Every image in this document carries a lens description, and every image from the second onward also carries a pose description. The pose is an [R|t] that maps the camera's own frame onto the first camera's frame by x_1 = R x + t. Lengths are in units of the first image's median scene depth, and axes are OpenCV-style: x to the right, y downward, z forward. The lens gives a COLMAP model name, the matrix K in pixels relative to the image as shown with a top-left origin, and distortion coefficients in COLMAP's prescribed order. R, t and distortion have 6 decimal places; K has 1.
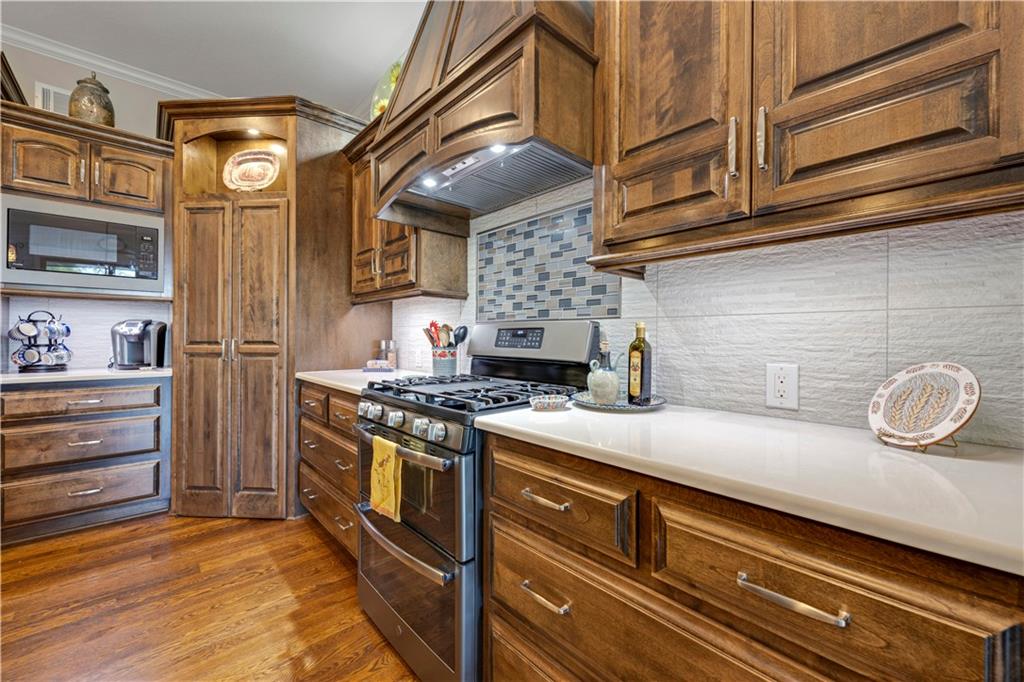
lens RADIAL K [[410.3, 0, 511.9], [0, 410.3, 337.2], [0, 0, 1]] dist [0.002118, 0.001055]
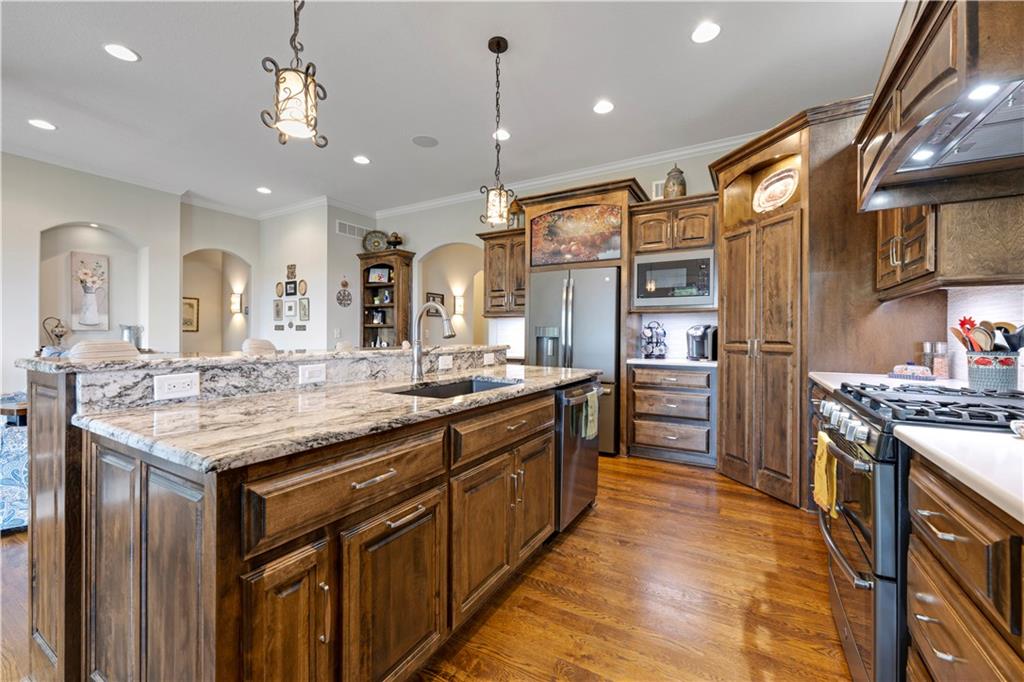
lens RADIAL K [[410.3, 0, 507.9], [0, 410.3, 337.5], [0, 0, 1]] dist [0.002118, 0.001055]
pose [[0.302016, 0.001506, -0.953302, 0.239642], [-0.003319, 0.999994, 0.000529, 0.000887], [0.953297, 0.003004, 0.302019, -0.046532]]
